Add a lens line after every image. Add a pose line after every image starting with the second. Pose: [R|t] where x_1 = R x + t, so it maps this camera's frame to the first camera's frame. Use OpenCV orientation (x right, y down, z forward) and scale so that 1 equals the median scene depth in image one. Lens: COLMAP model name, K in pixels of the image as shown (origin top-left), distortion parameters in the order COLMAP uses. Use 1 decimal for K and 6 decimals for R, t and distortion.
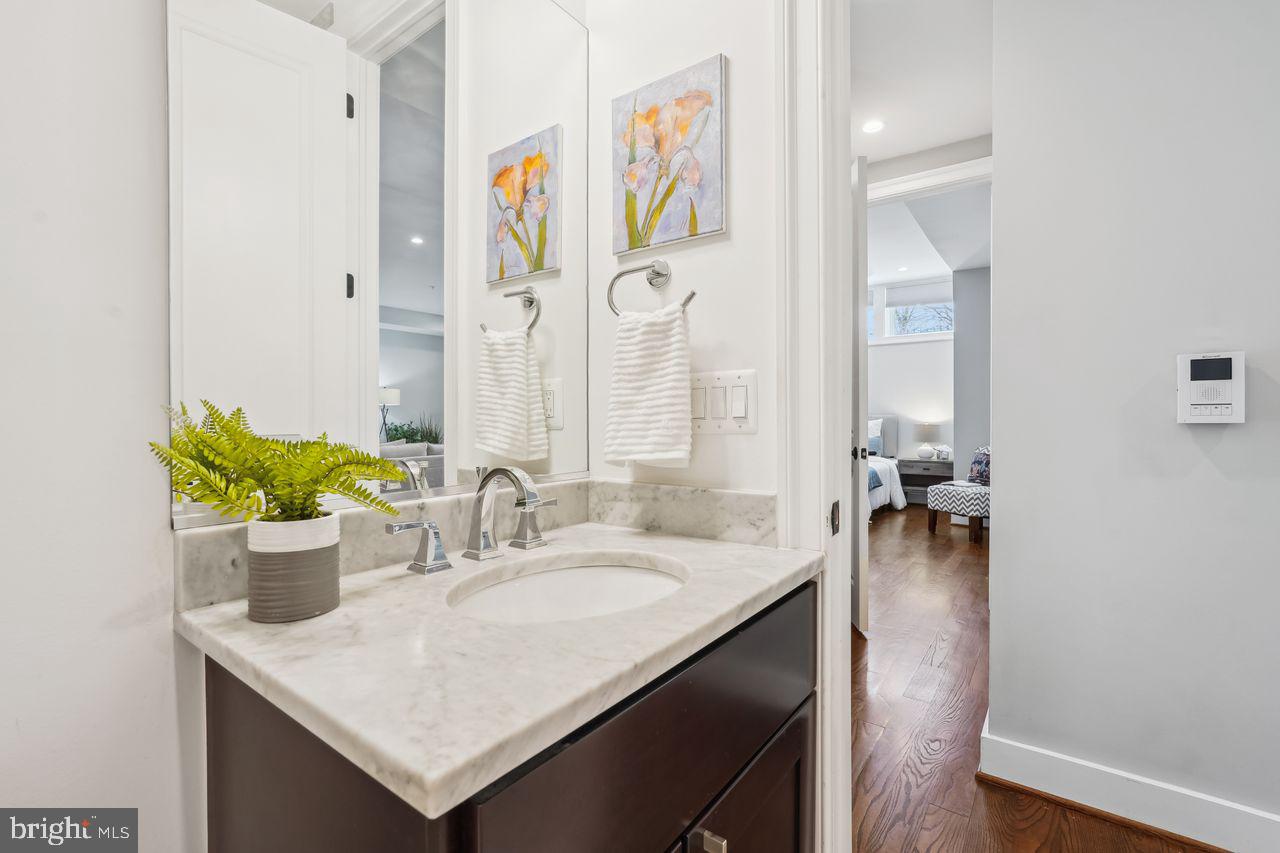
lens RADIAL K [[558.2, 0, 647.0], [0, 558.2, 419.5], [0, 0, 1]] dist [-0.021585, -0.000214]
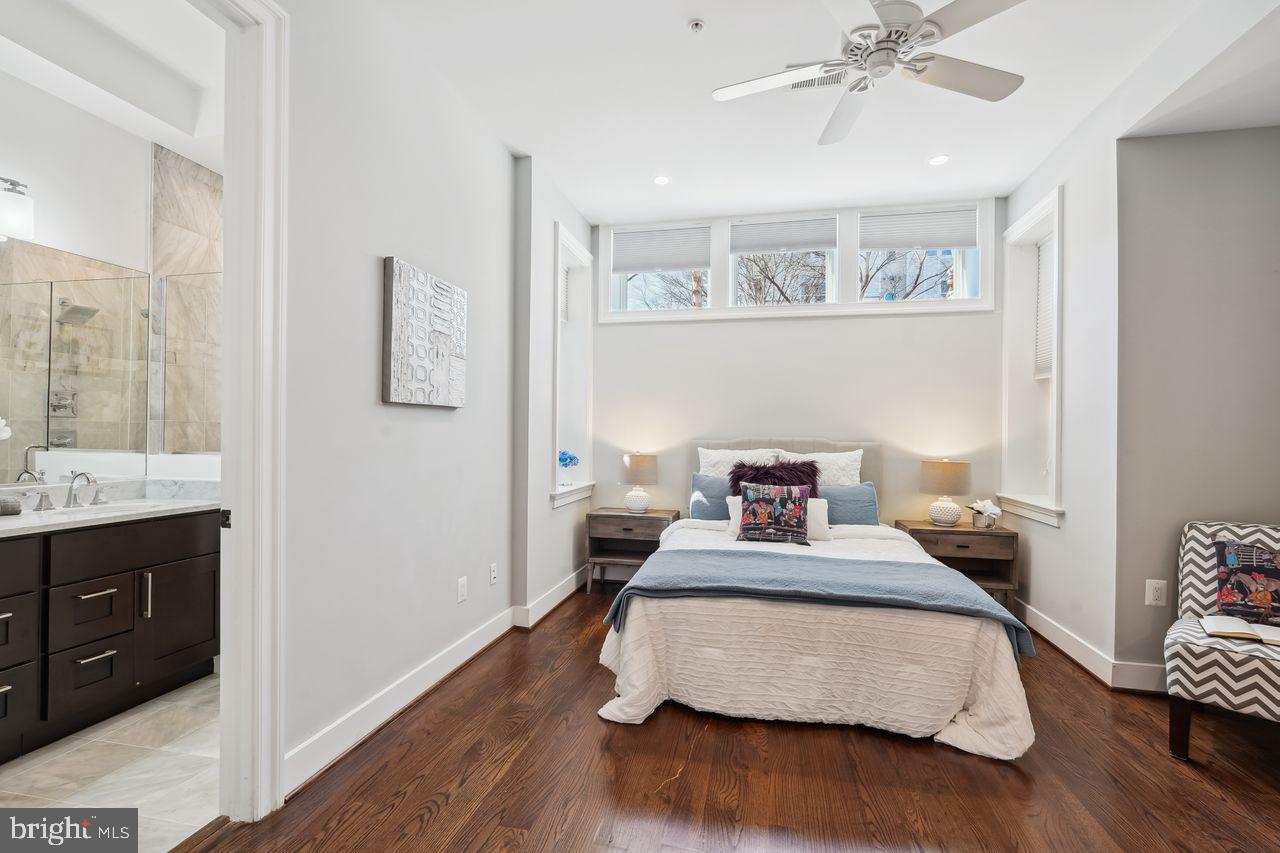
lens RADIAL K [[566.5, 0, 639.6], [0, 566.5, 431.6], [0, 0, 1]] dist [-0.011877, 0.006135]
pose [[0.916498, 0.010169, 0.399911, 0.001981], [-0.009624, 0.999948, -0.003370, -0.016476], [-0.399924, -0.000761, 0.916548, 0.641920]]
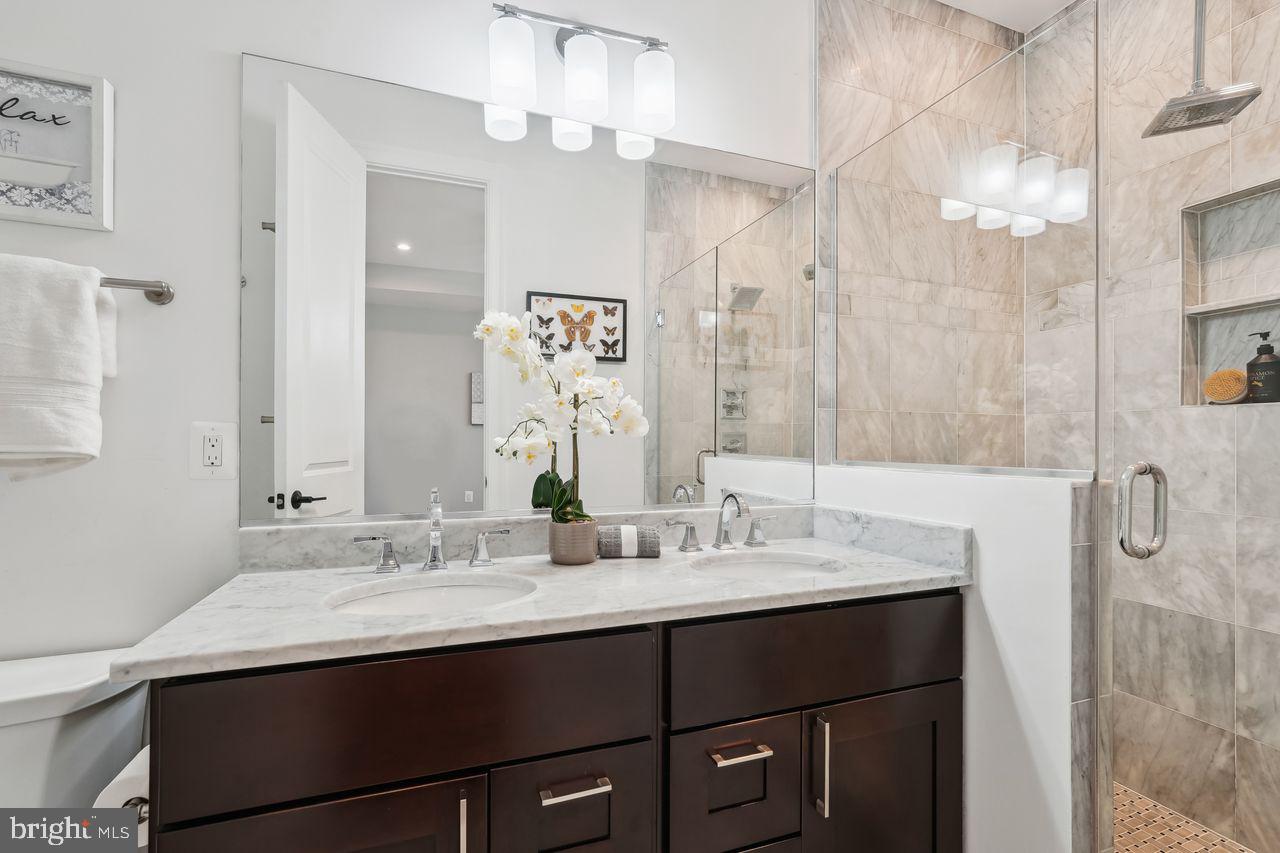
lens RADIAL K [[566.5, 0, 649.2], [0, 566.5, 438.4], [0, 0, 1]] dist [-0.011877, 0.006135]
pose [[0.839654, 0.000884, -0.543121, -0.094066], [-0.002430, 0.999995, -0.002129, -0.008400], [0.543117, 0.003107, 0.839651, 0.929027]]
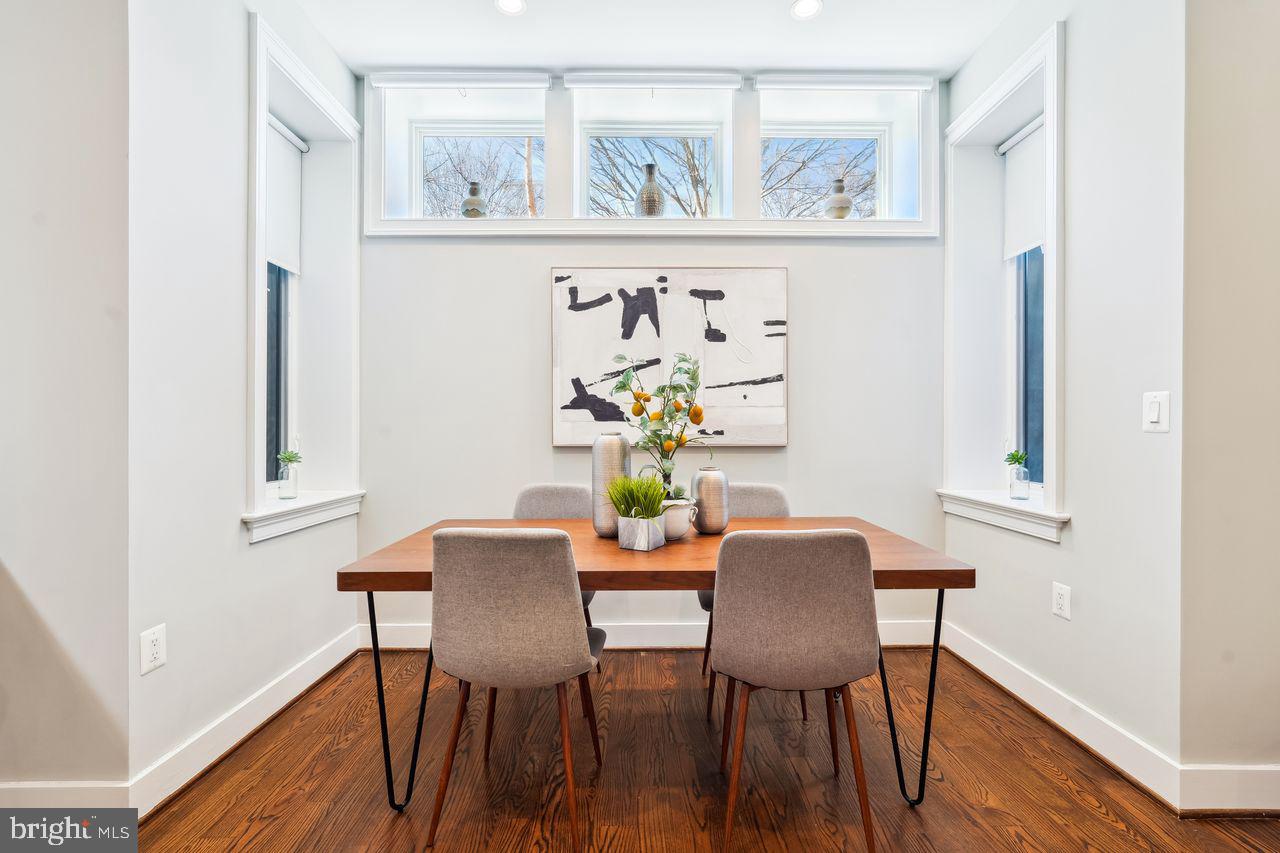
lens RADIAL K [[584.3, 0, 641.4], [0, 584.3, 424.1], [0, 0, 1]] dist [-0.001952, 0.000390]
pose [[0.805374, 0.000361, 0.592767, 0.140693], [0.001075, 0.999997, -0.002070, -0.005626], [-0.592766, 0.002304, 0.805372, 0.817201]]
